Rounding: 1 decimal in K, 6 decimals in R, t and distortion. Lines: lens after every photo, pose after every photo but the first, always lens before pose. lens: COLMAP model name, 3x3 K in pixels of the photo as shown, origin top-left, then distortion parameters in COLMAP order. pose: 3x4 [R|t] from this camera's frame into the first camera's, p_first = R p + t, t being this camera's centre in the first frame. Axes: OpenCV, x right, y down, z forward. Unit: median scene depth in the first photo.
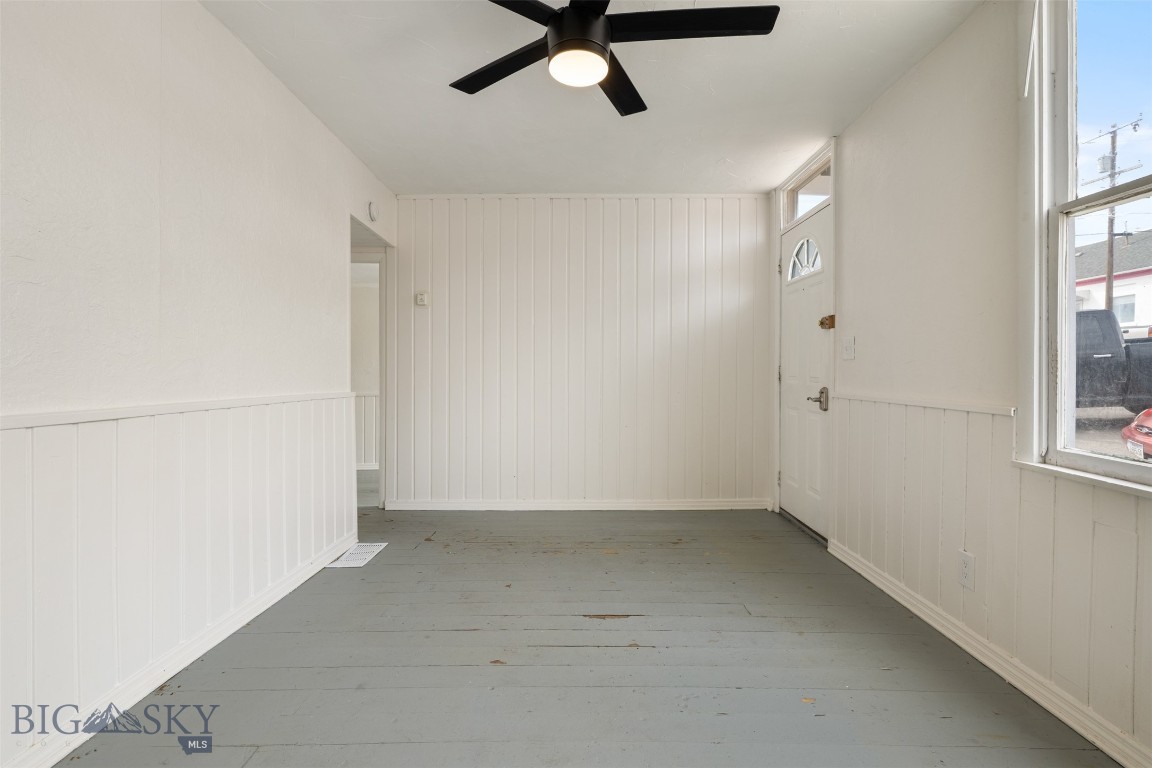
lens RADIAL K [[561.2, 0, 584.0], [0, 561.2, 378.5], [0, 0, 1]] dist [0.000227, 0.000160]
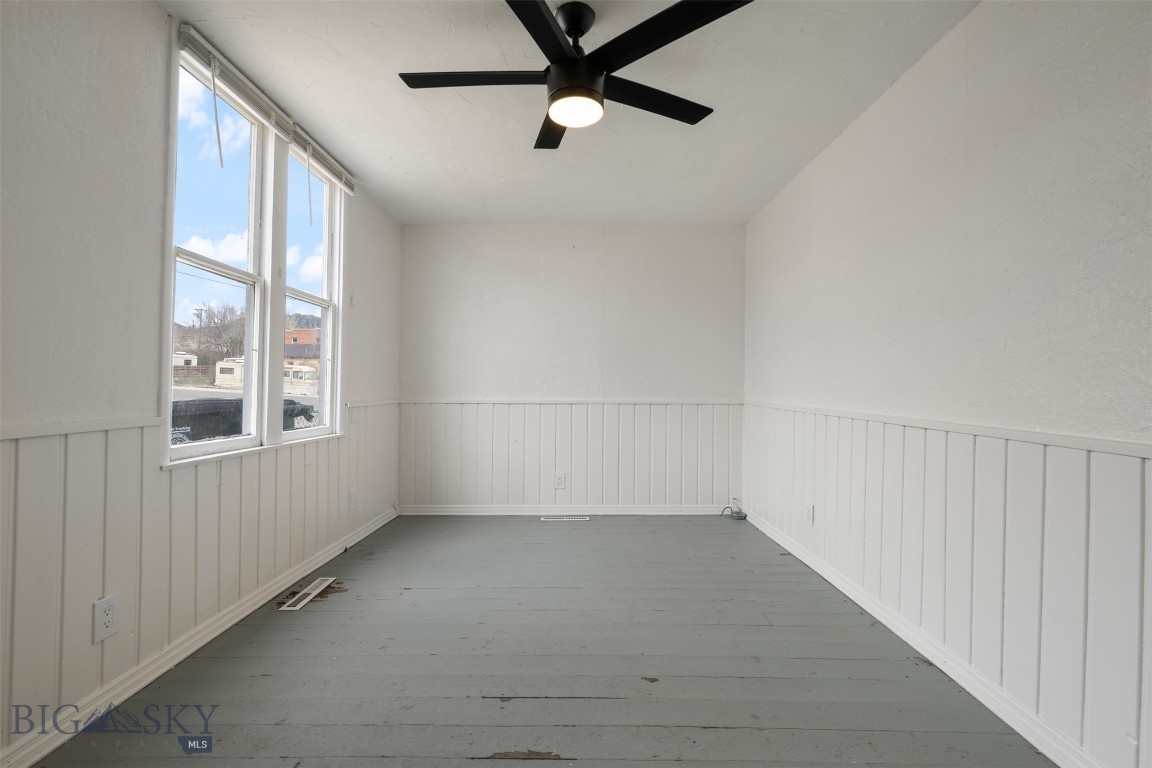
lens RADIAL K [[503.8, 0, 575.8], [0, 503.8, 379.0], [0, 0, 1]] dist [-0.000620, -0.000042]
pose [[-0.999892, -0.011180, 0.009543, -0.013750], [-0.011167, 0.999937, 0.001392, -0.016193], [-0.009558, 0.001285, -0.999953, 1.104329]]
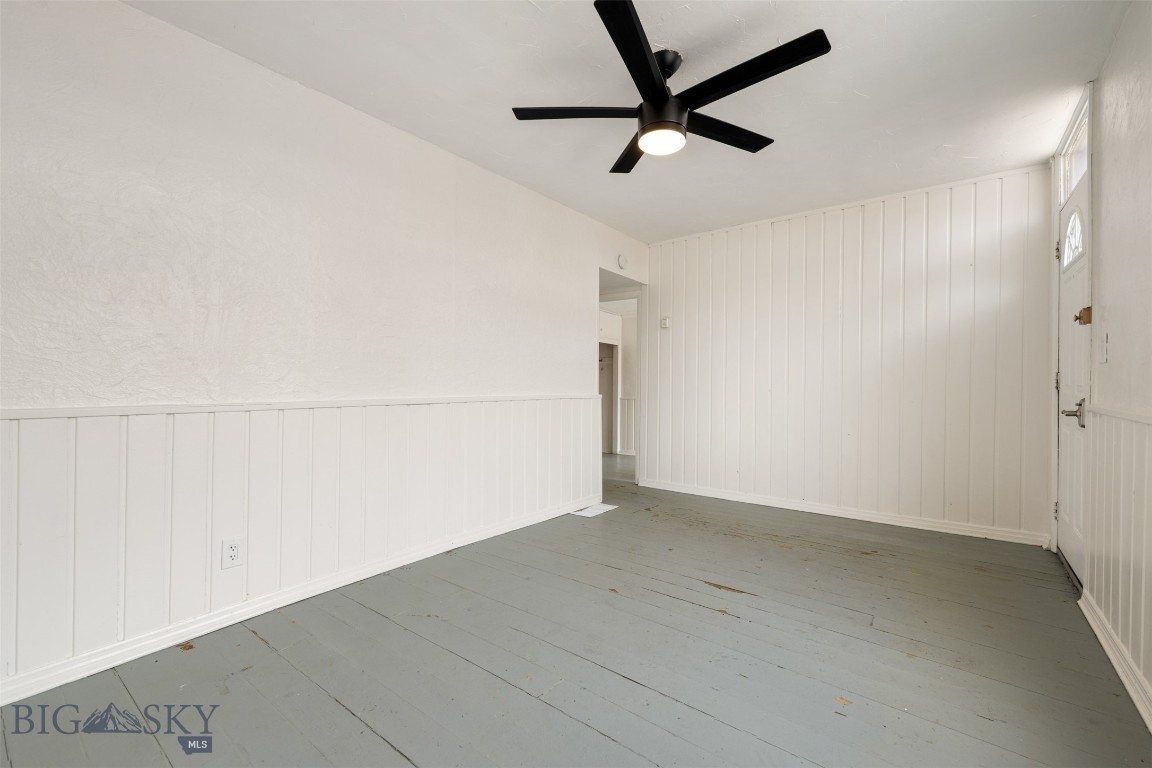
lens RADIAL K [[491.6, 0, 562.3], [0, 491.6, 387.6], [0, 0, 1]] dist [0.001265, 0.000463]
pose [[0.774651, 0.007489, -0.632345, 0.294556], [-0.008021, 0.999966, 0.002017, 0.004809], [0.632338, 0.003510, 0.774684, -0.006944]]
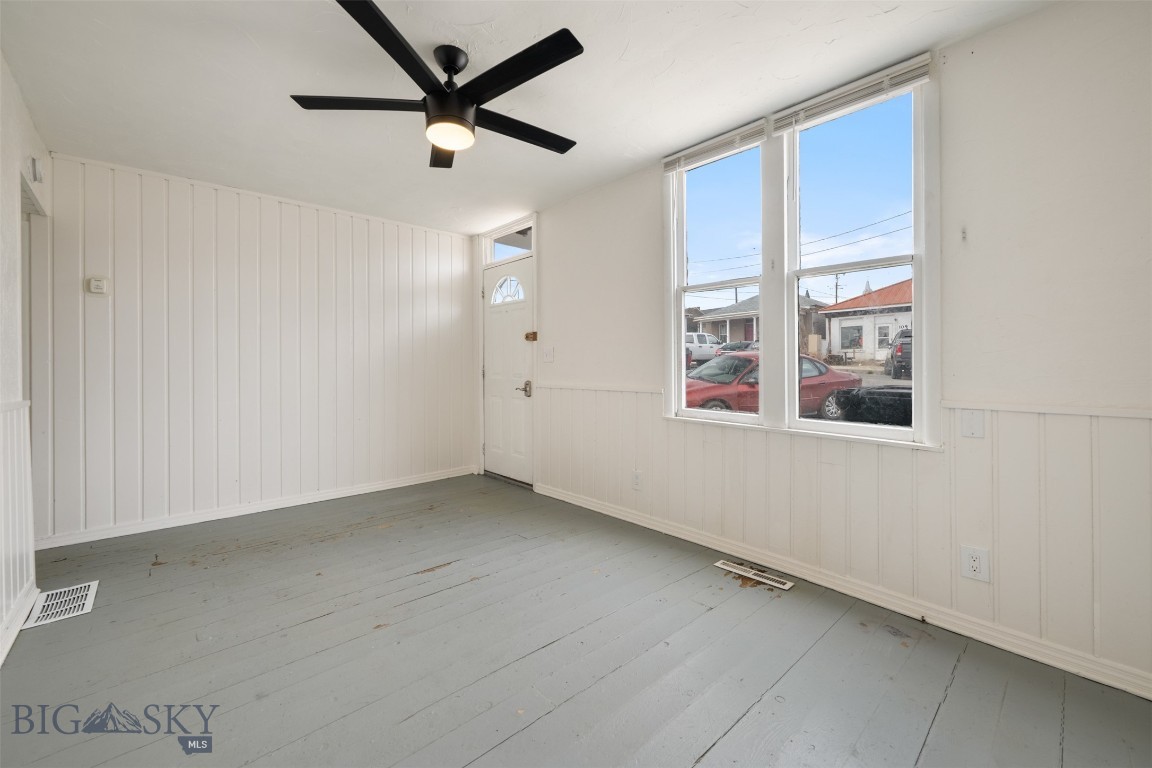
lens RADIAL K [[466.9, 0, 581.6], [0, 466.9, 371.0], [0, 0, 1]] dist [0.000150, 0.000062]
pose [[0.739189, -0.007808, 0.673453, -0.284472], [0.013388, 0.999906, -0.003102, -0.004074], [-0.673365, 0.011310, 0.739224, 0.007585]]
